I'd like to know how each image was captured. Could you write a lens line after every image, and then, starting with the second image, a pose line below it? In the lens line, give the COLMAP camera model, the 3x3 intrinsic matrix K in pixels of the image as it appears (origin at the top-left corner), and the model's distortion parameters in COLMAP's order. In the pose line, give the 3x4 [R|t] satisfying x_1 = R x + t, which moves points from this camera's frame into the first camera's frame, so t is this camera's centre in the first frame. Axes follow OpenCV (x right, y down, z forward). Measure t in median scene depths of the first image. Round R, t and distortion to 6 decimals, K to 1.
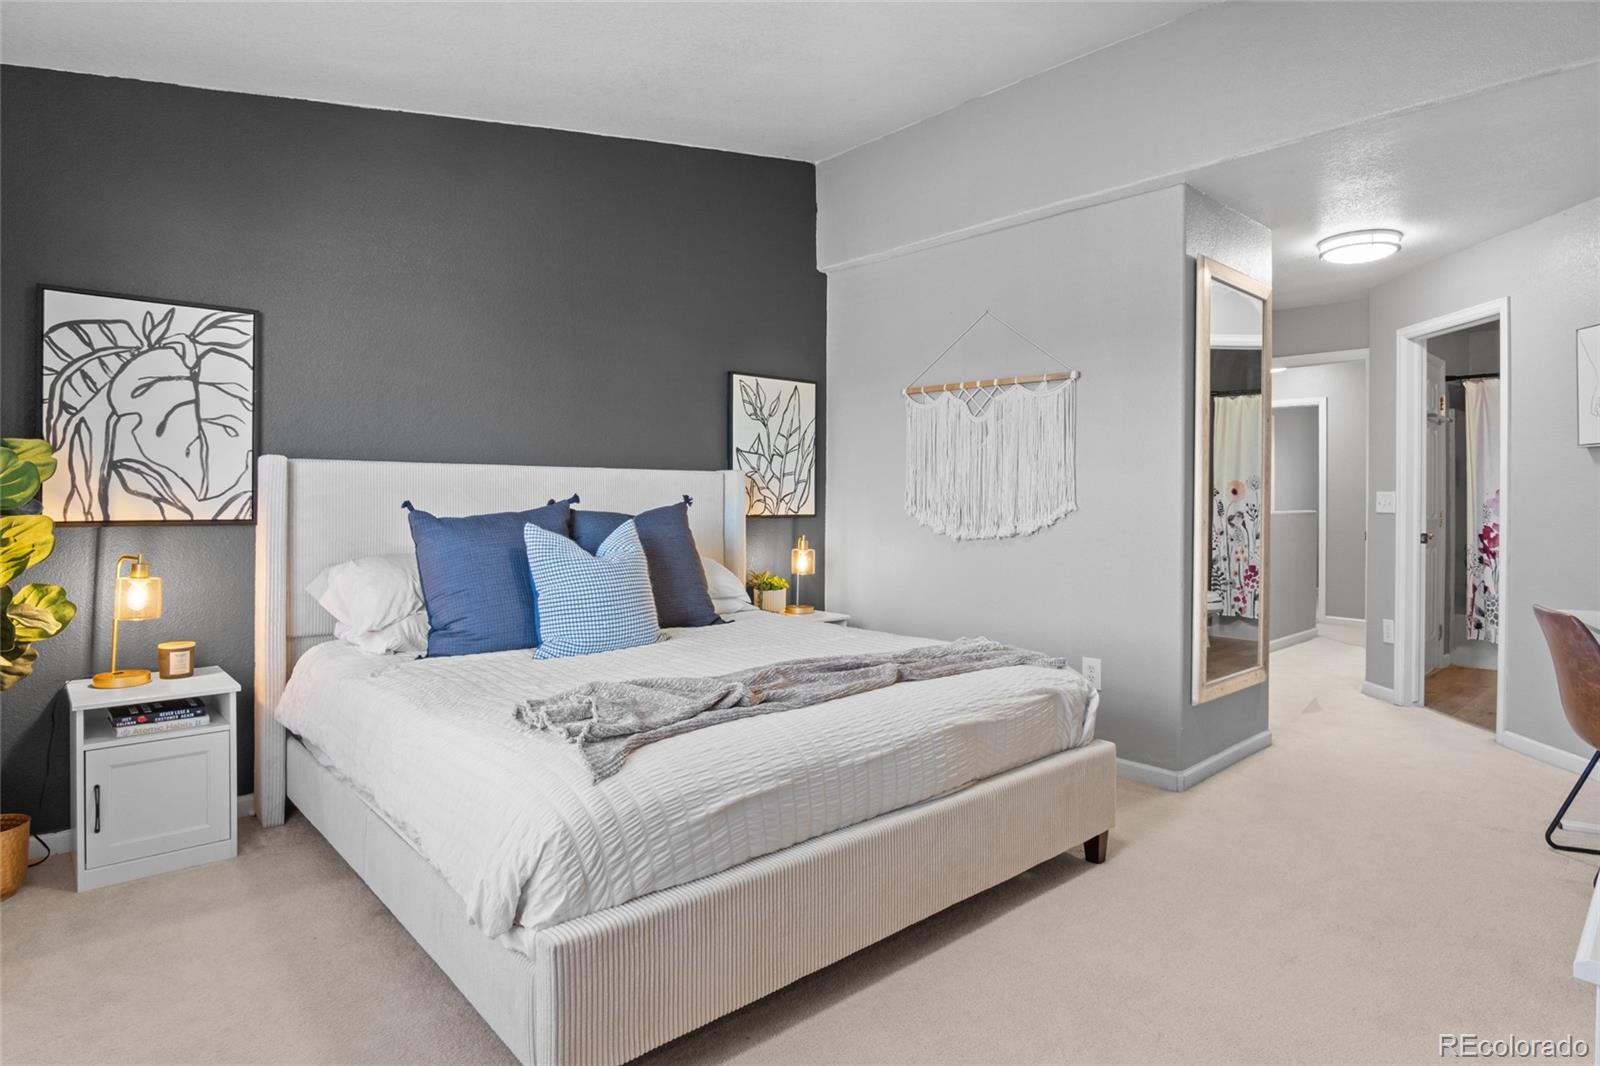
lens RADIAL K [[886.6, 0, 788.6], [0, 886.6, 490.2], [0, 0, 1]] dist [-0.035968, 0.009064]
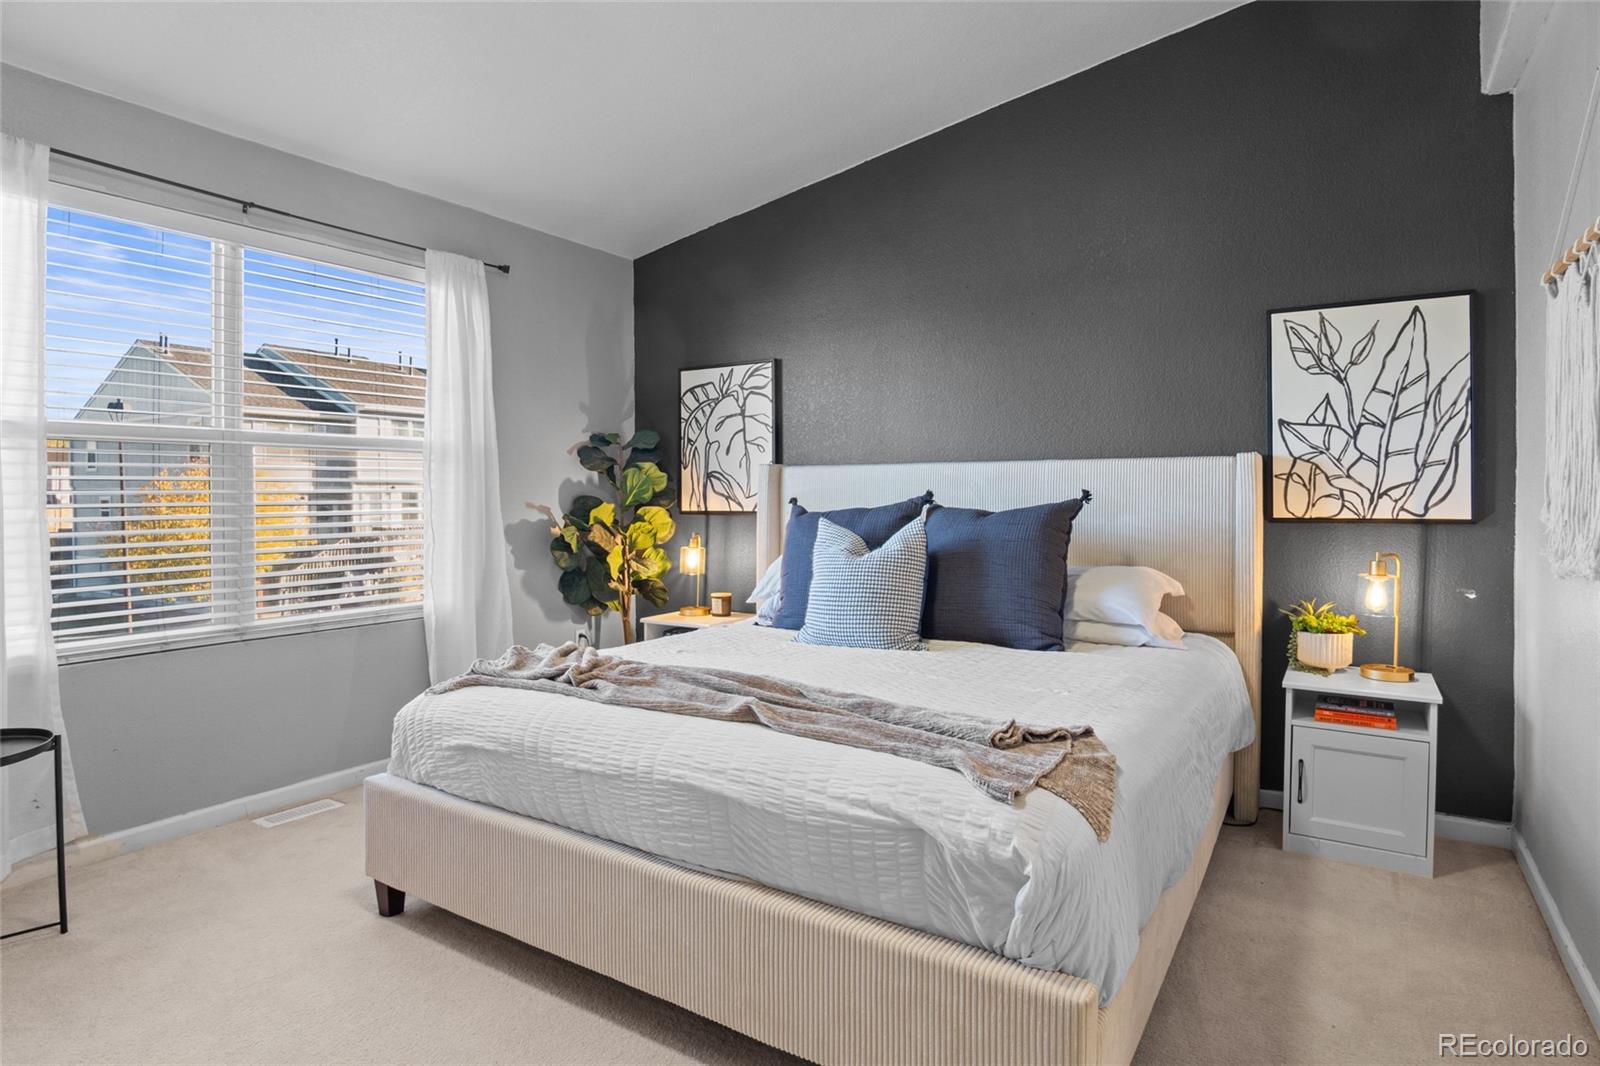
lens RADIAL K [[878.3, 0, 795.2], [0, 878.3, 498.0], [0, 0, 1]] dist [-0.019967, 0.001062]
pose [[0.267661, -0.003782, -0.963506, 0.740453], [0.011826, 0.999930, -0.000640, 0.013473], [0.963440, -0.011223, 0.267687, 0.685895]]
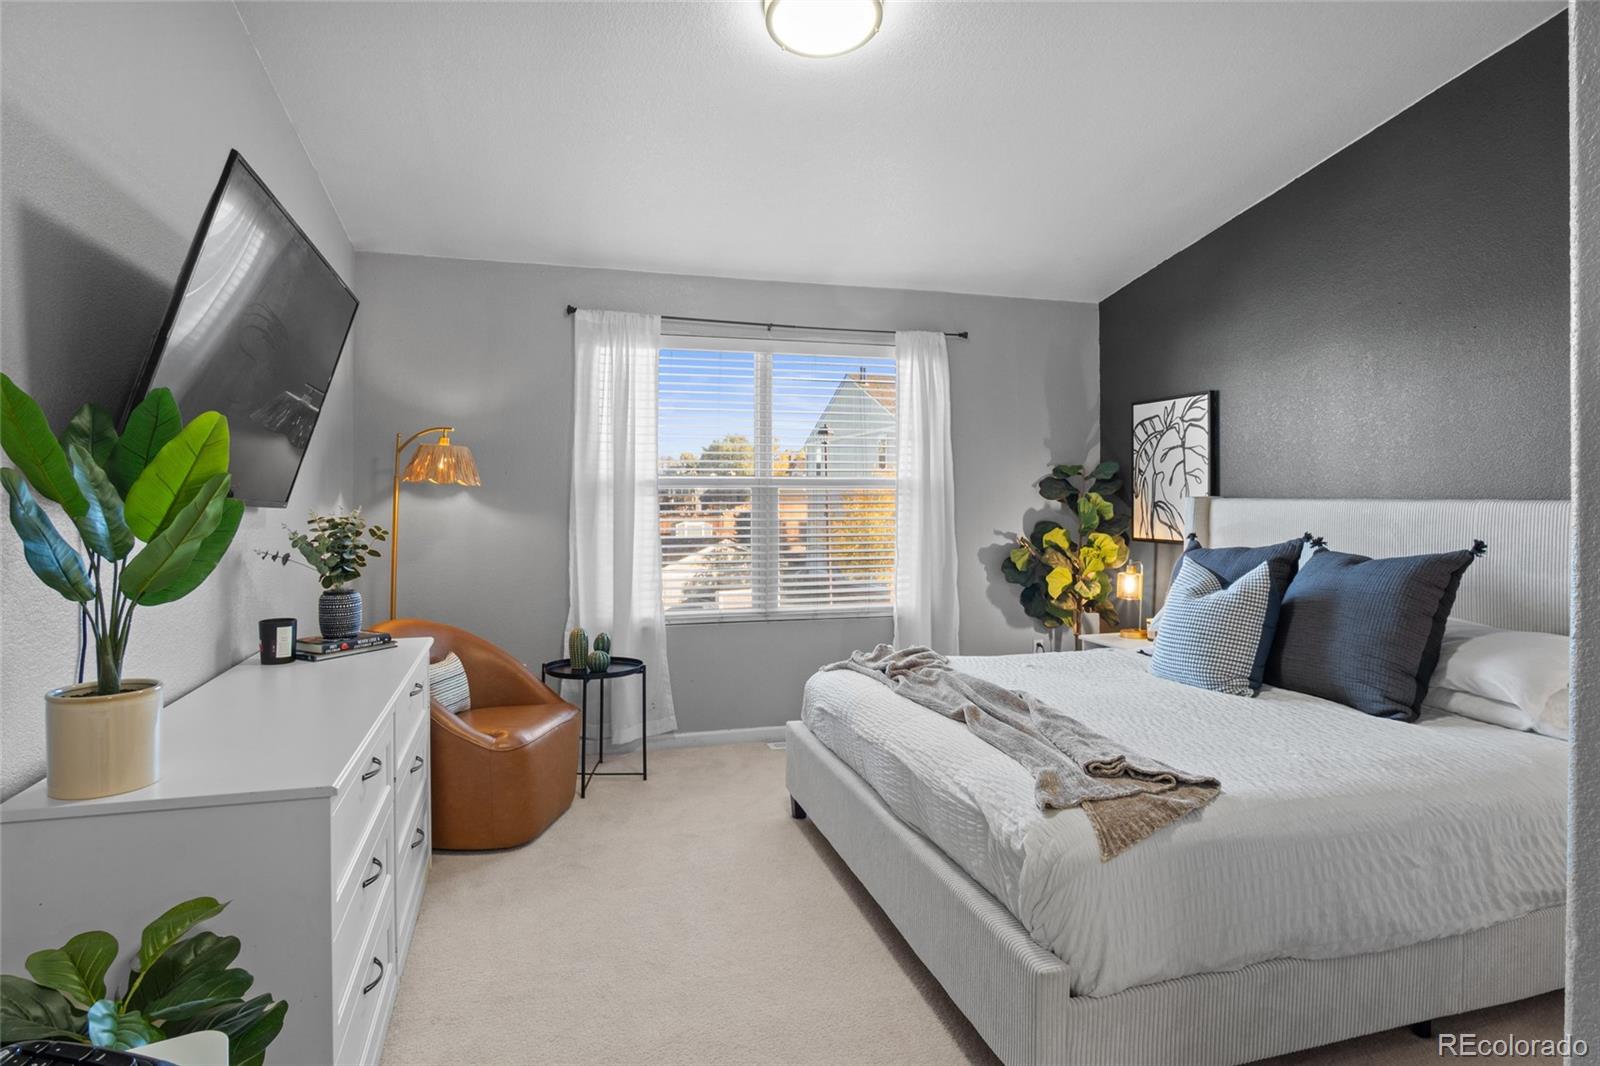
lens RADIAL K [[878.3, 0, 795.2], [0, 878.3, 498.0], [0, 0, 1]] dist [-0.019967, 0.001062]
pose [[-0.440115, -0.004472, -0.897930, 0.930154], [0.002260, 0.999979, -0.006088, -0.031557], [0.897939, -0.004709, -0.440096, 1.052397]]
